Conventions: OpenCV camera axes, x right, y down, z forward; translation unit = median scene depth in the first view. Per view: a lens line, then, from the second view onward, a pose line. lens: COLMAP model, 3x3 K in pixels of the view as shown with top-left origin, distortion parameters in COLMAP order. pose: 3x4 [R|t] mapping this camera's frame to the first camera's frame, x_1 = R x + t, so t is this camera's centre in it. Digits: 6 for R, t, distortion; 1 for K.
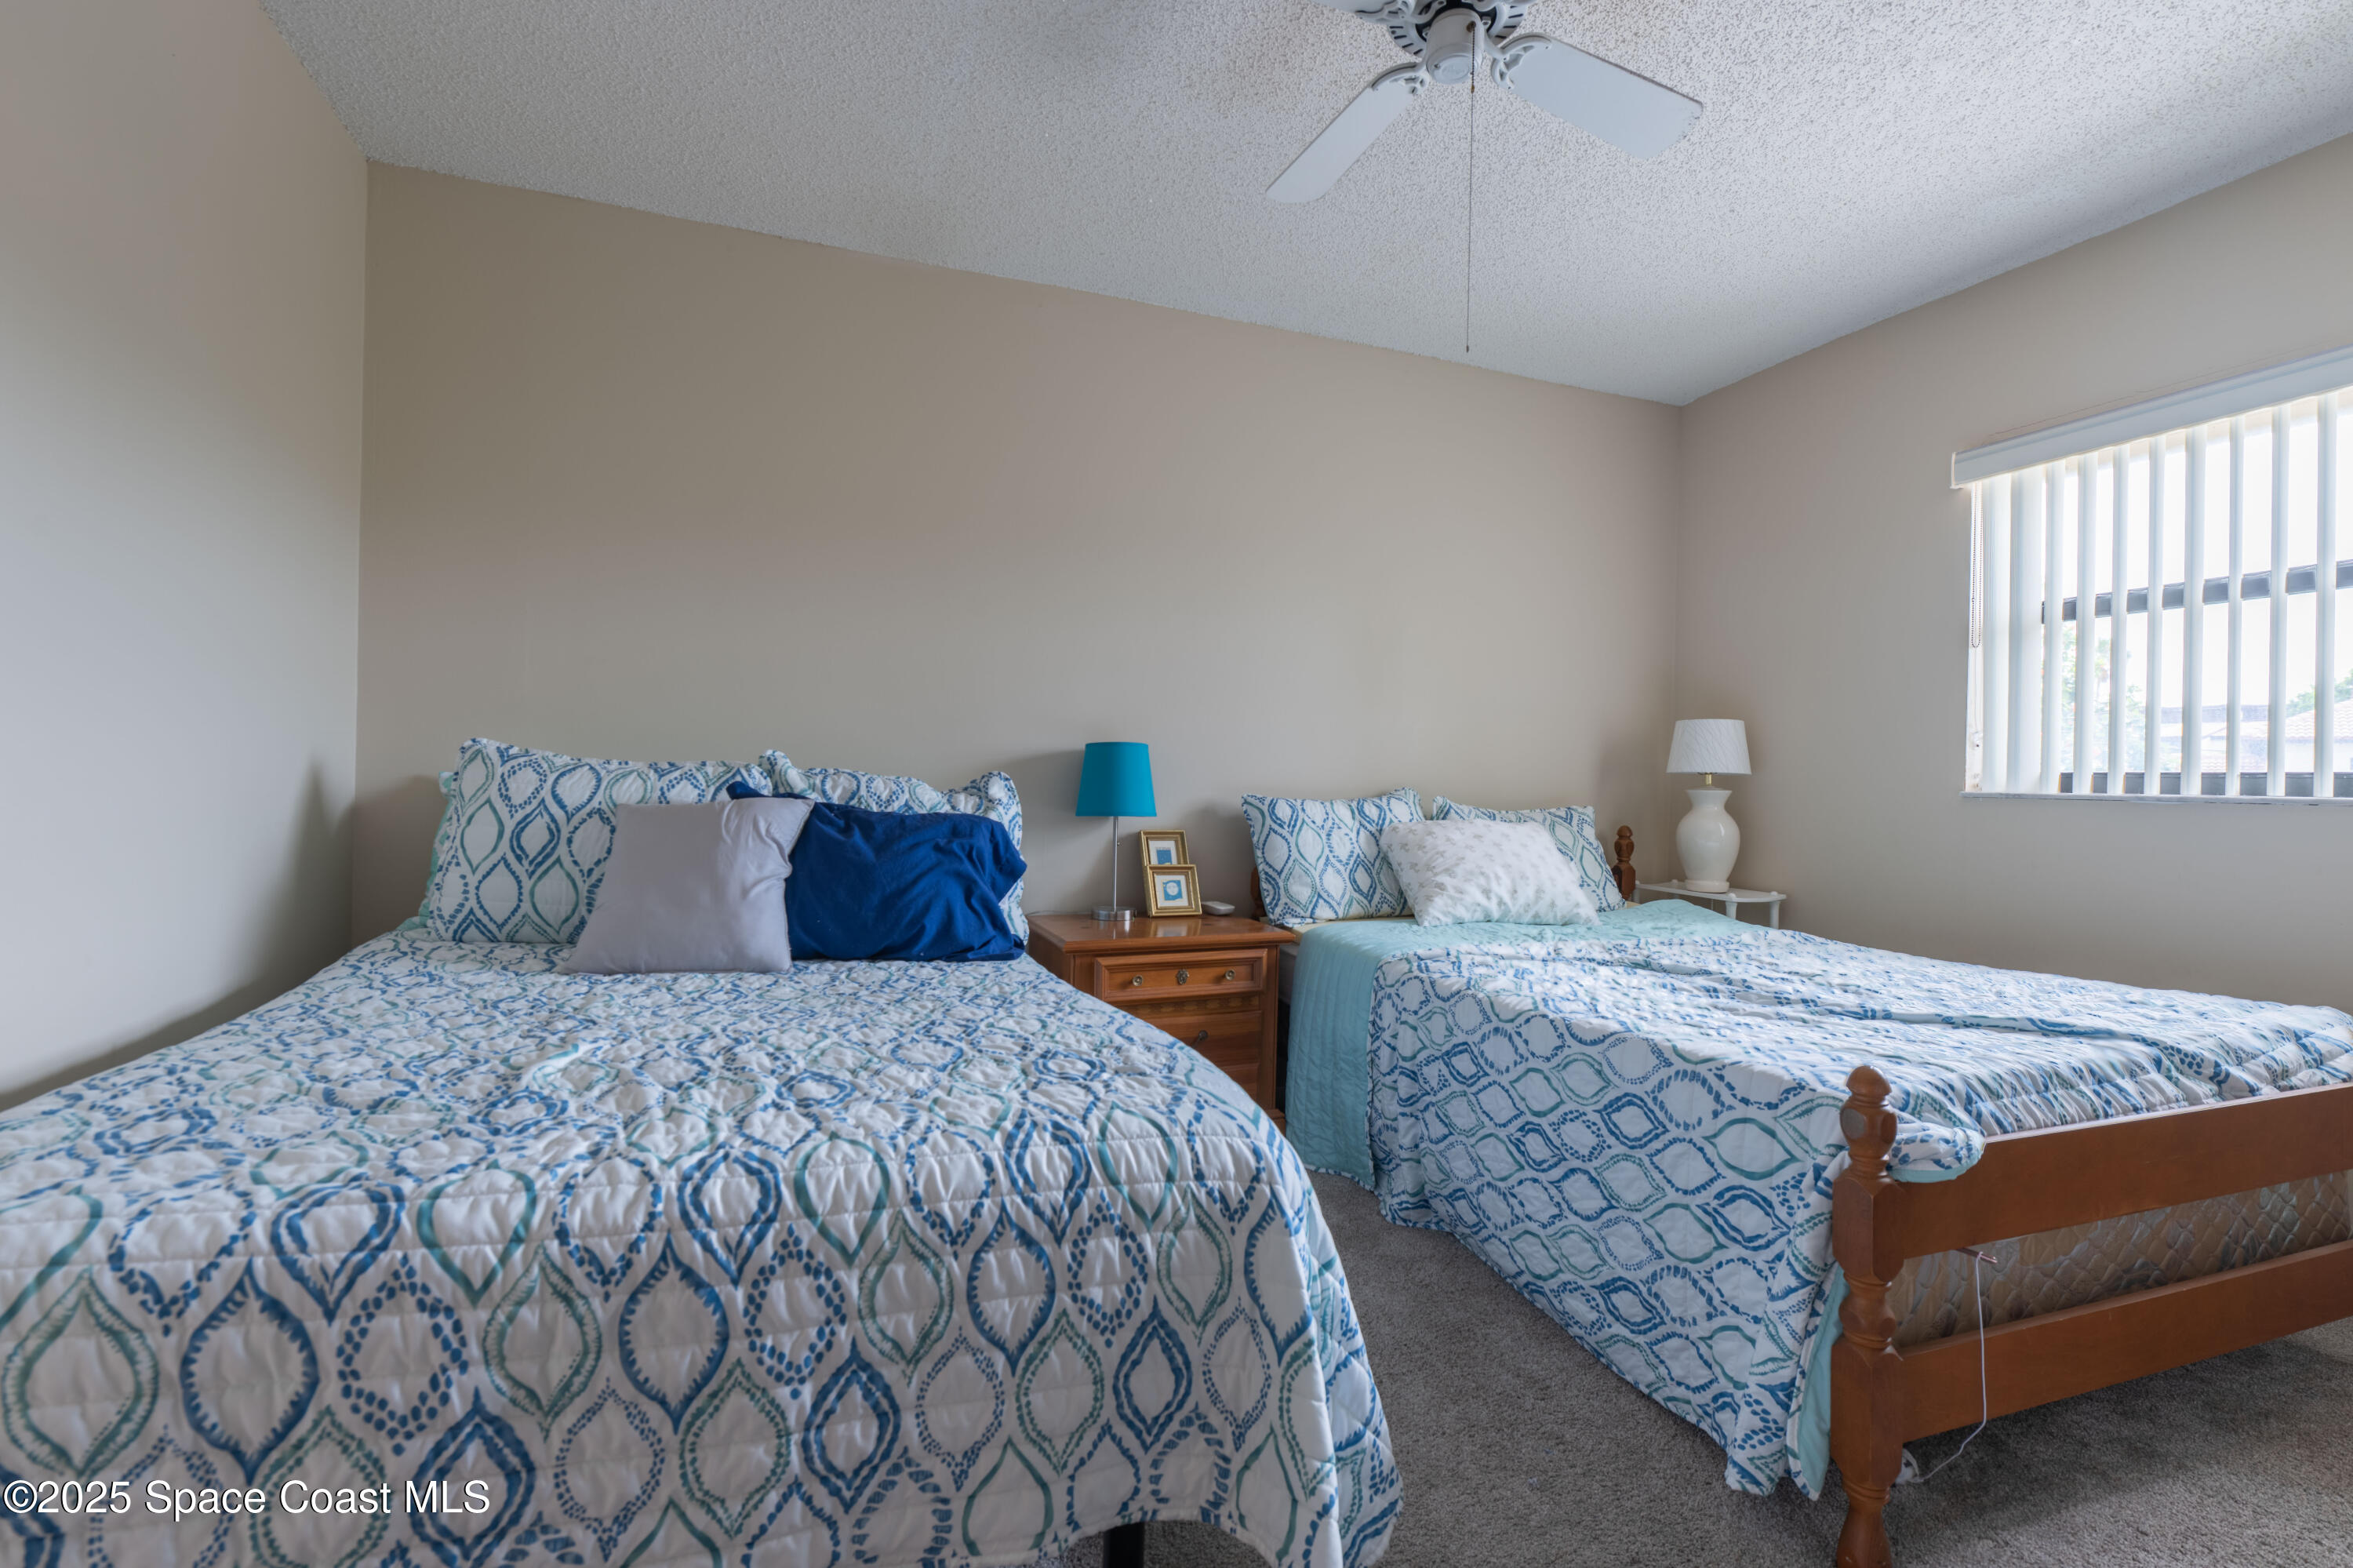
lens RADIAL K [[1063.2, 0, 1175.2], [0, 1063.2, 781.7], [0, 0, 1]] dist [-0.004475, -0.000167]
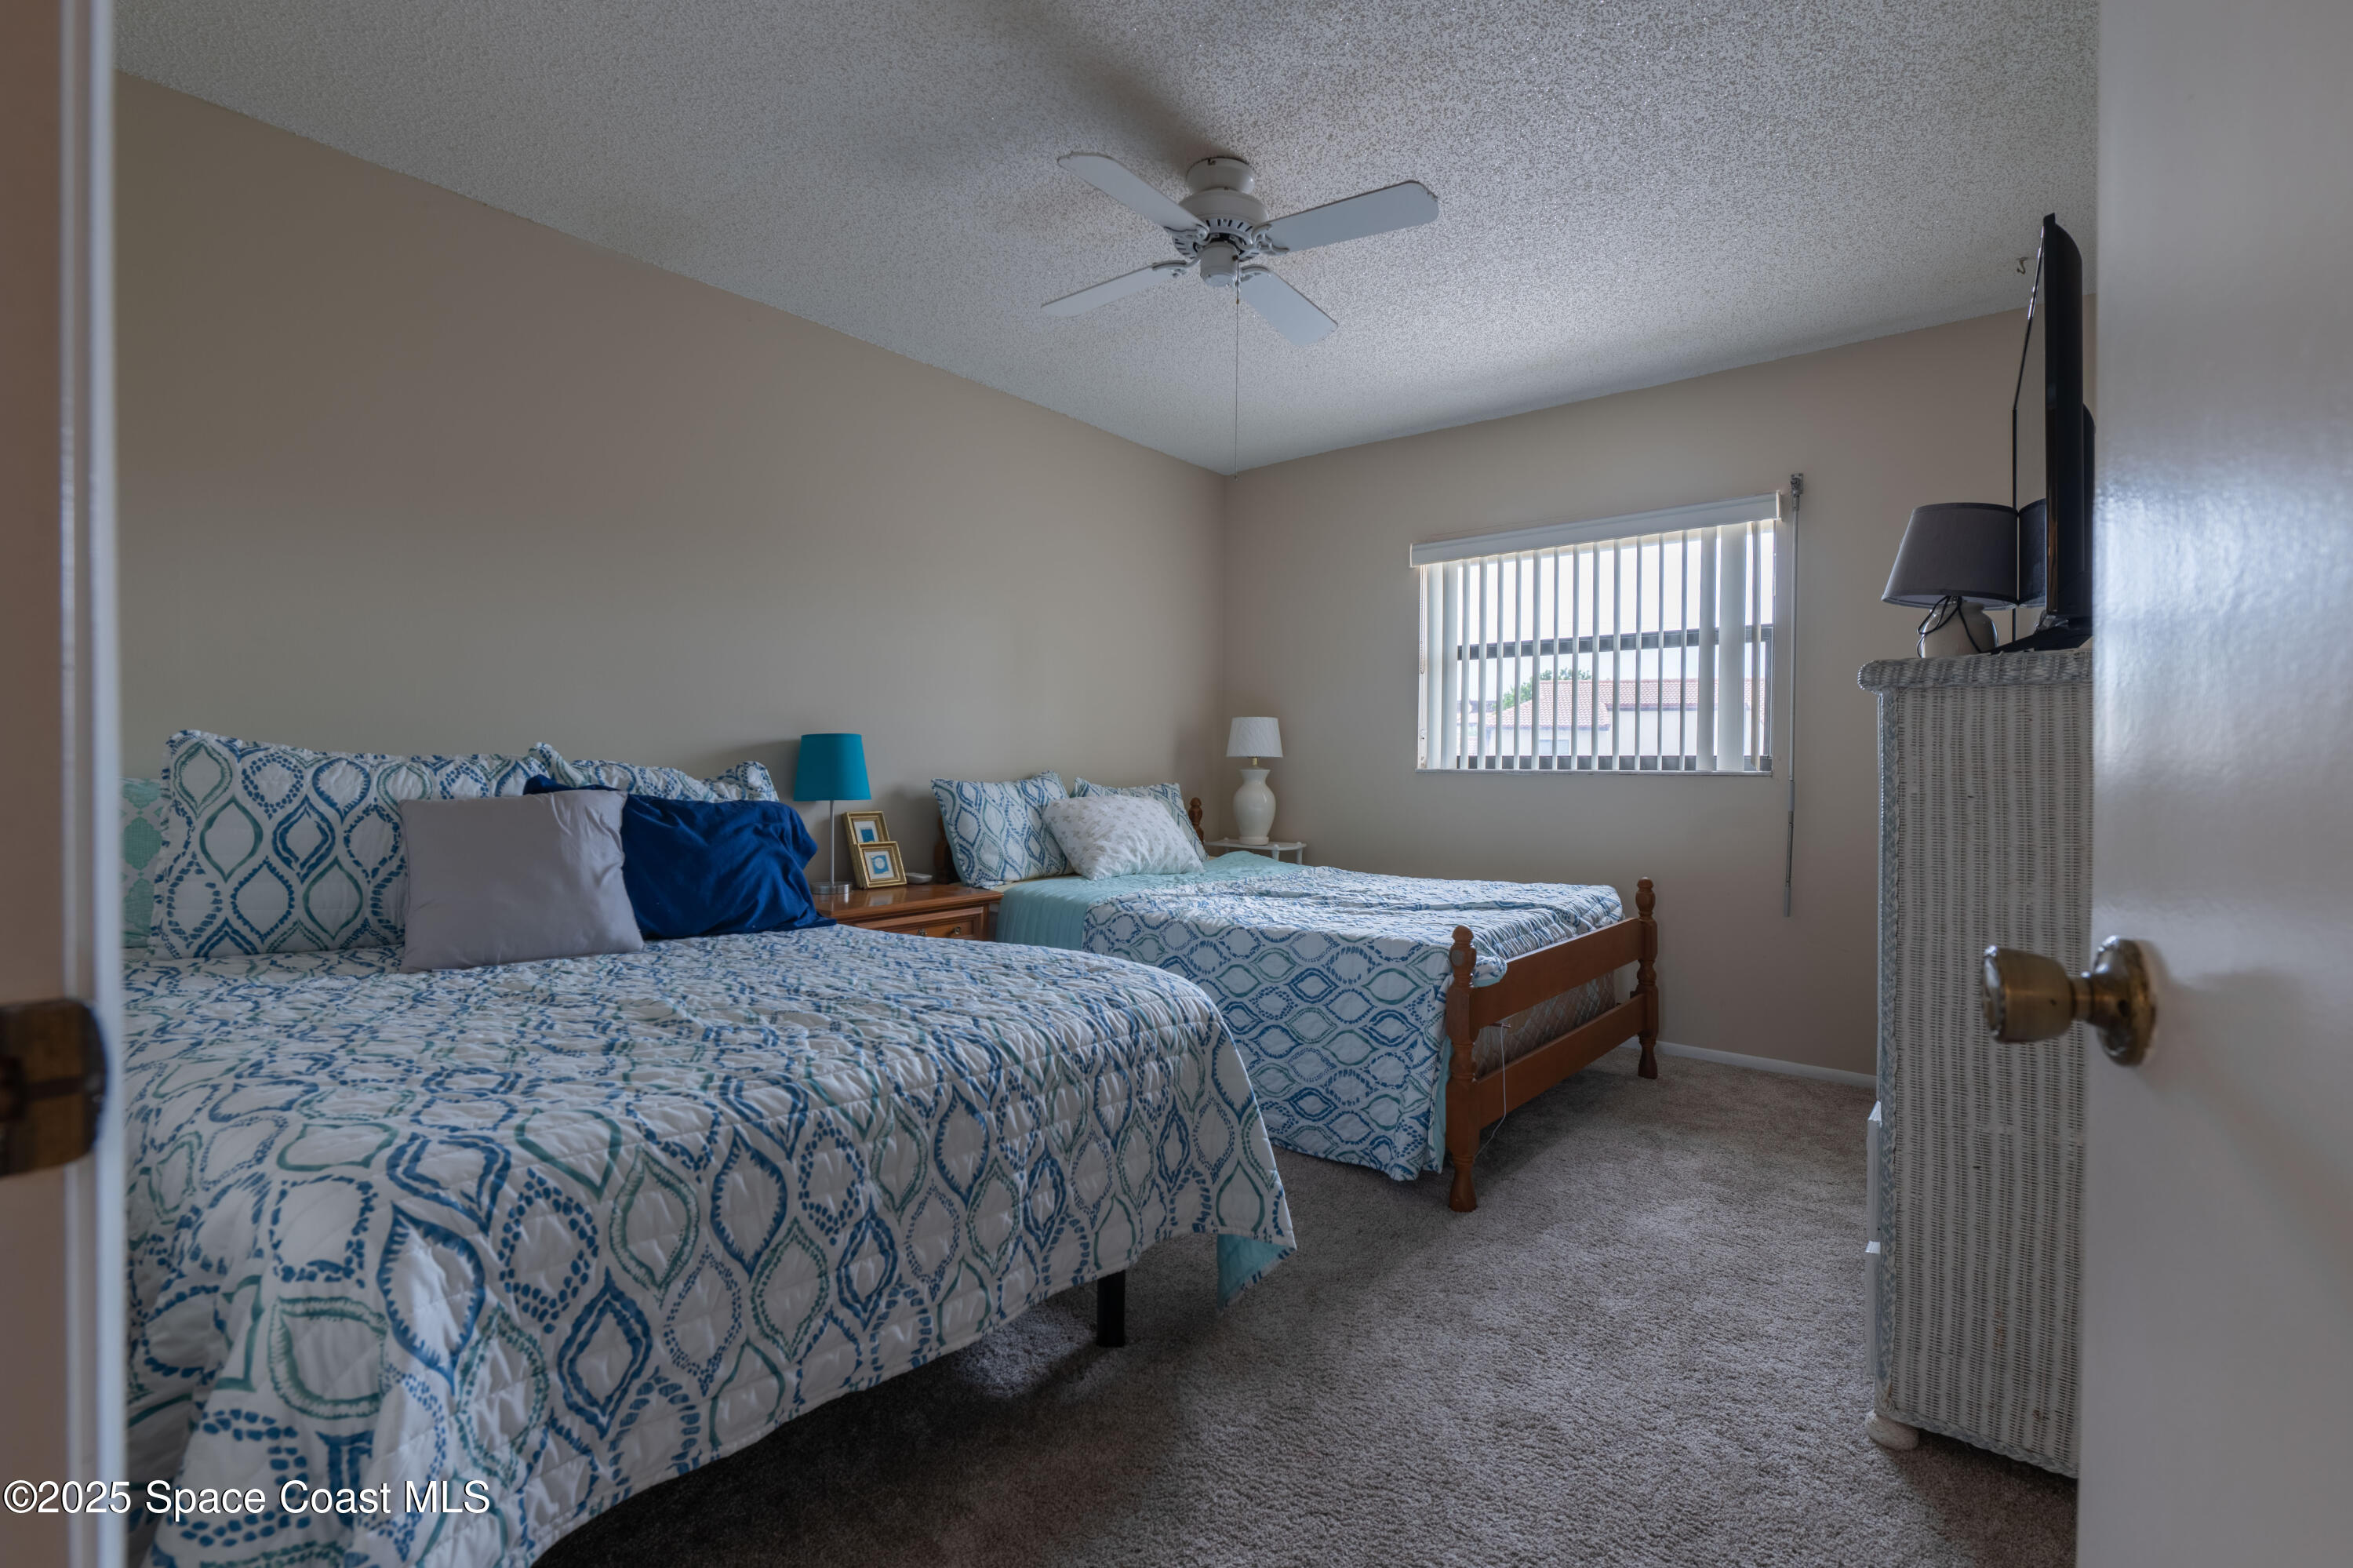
lens RADIAL K [[1075.5, 0, 1176.5], [0, 1075.5, 784.0], [0, 0, 1]] dist [-0.002379, -0.000500]
pose [[0.863285, -0.019553, 0.504338, -0.507151], [0.008787, 0.999680, 0.023717, -0.012918], [-0.504640, -0.016043, 0.863181, -0.239692]]
